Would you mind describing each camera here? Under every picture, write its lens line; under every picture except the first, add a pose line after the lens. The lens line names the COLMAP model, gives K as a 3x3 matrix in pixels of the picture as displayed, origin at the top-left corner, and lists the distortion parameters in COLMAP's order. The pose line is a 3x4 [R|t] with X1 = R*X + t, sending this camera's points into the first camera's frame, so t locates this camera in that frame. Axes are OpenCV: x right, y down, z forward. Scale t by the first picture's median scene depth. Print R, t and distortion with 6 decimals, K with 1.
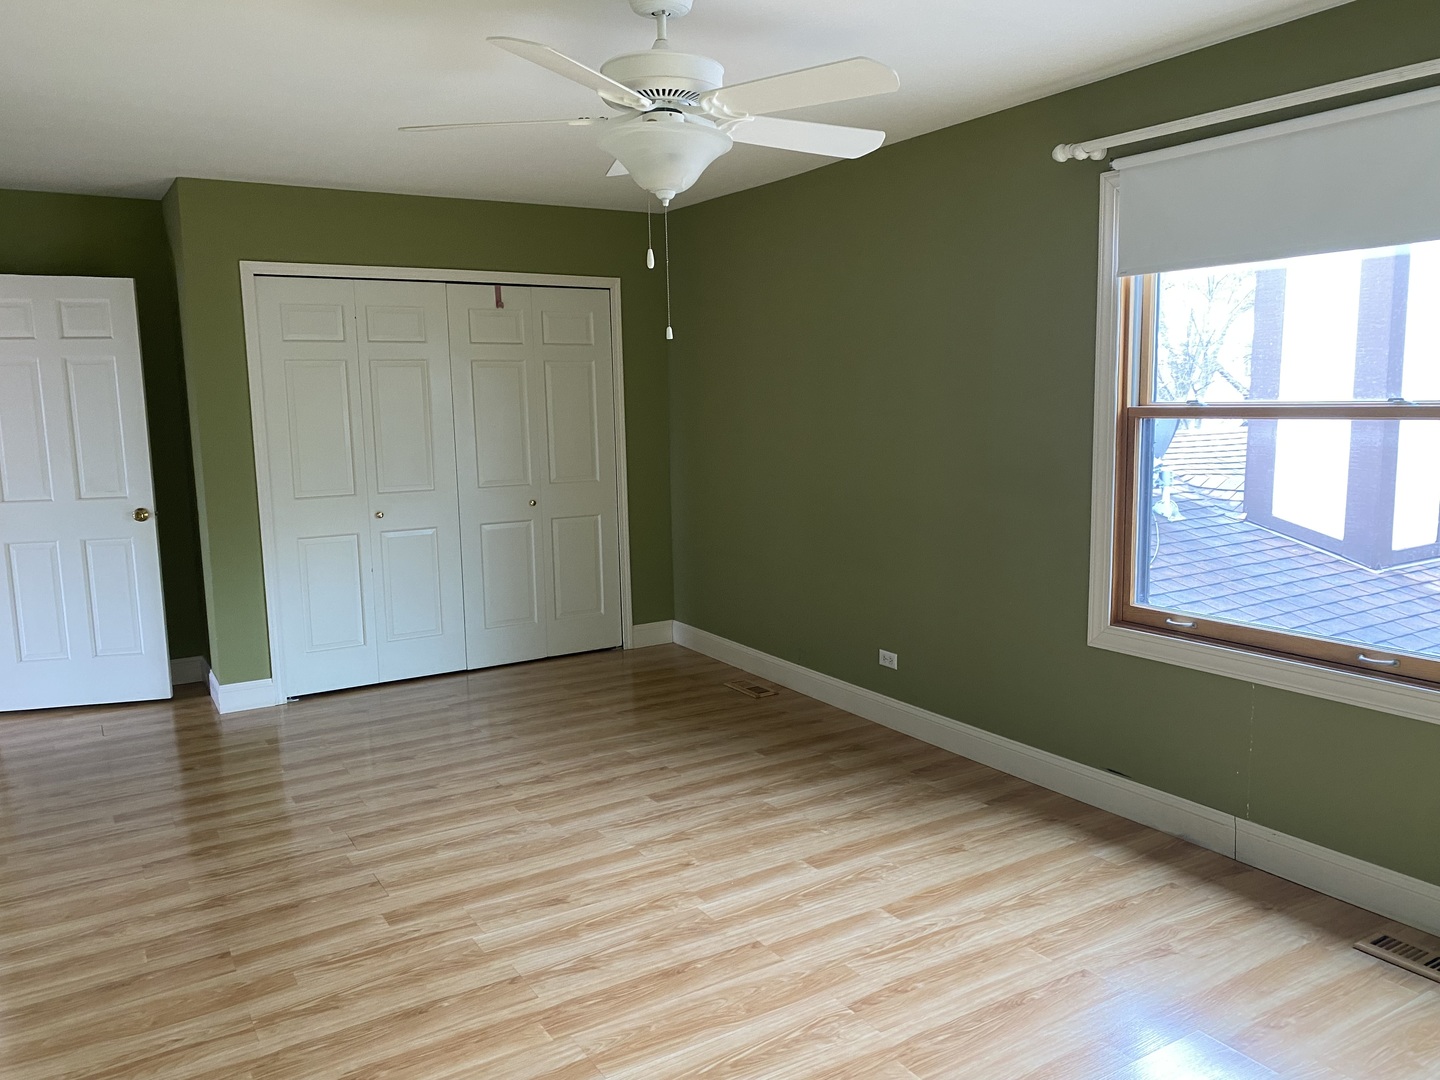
lens RADIAL K [[1101.8, 0, 724.3], [0, 1101.8, 531.0], [0, 0, 1]] dist [0.037088, -0.031887]
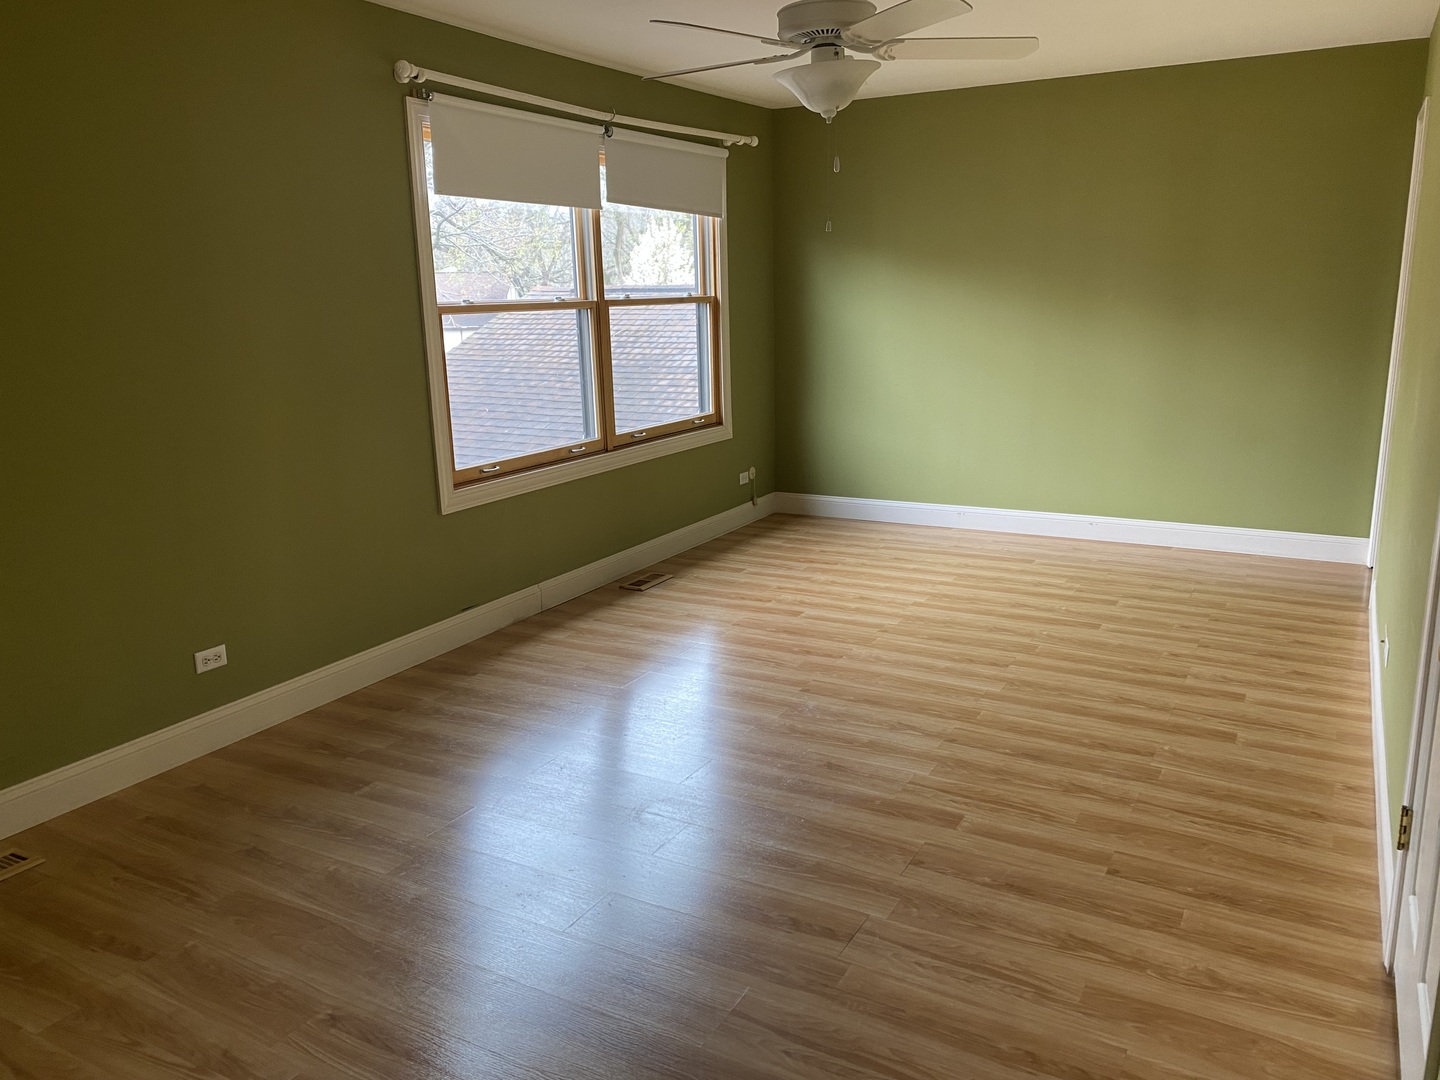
lens RADIAL K [[1084.1, 0, 739.6], [0, 1084.1, 530.2], [0, 0, 1]] dist [0.116757, -0.215861]
pose [[-0.502682, -0.159175, 0.849690, -1.017512], [0.138751, 0.955303, 0.261045, -0.174498], [-0.853264, 0.249118, -0.458128, 1.598284]]
